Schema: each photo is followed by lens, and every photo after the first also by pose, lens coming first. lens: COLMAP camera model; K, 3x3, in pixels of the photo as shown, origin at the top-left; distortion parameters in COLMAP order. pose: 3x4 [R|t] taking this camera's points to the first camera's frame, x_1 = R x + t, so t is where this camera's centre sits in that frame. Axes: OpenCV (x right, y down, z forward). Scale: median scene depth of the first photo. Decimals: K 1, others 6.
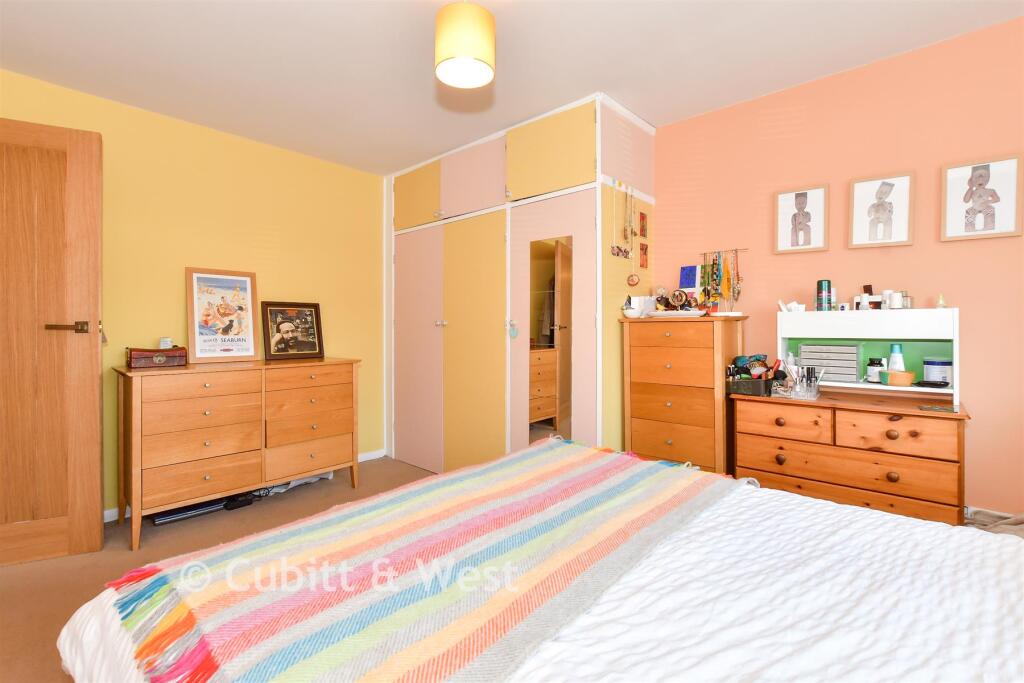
lens RADIAL K [[466.8, 0, 519.4], [0, 466.8, 326.0], [0, 0, 1]] dist [-0.003701, -0.000200]
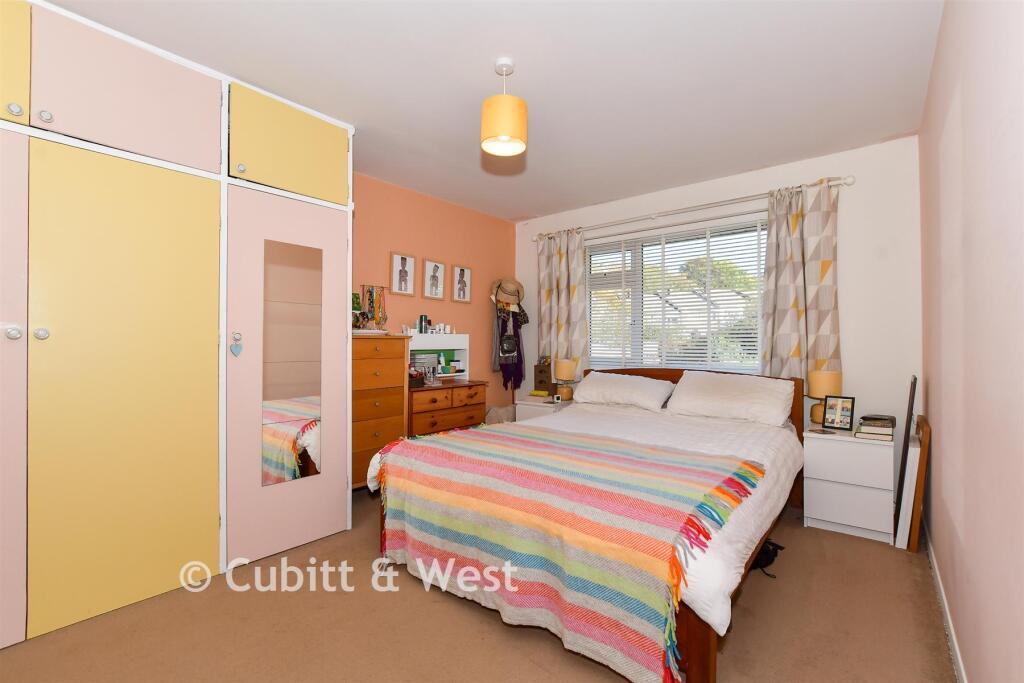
lens RADIAL K [[466.8, 0, 511.8], [0, 466.8, 342.9], [0, 0, 1]] dist [-0.003701, -0.000200]
pose [[-0.047745, 0.004539, 0.998849, -1.067326], [-0.002129, 0.999987, -0.004646, 0.008410], [-0.998857, -0.002348, -0.047734, 0.781852]]
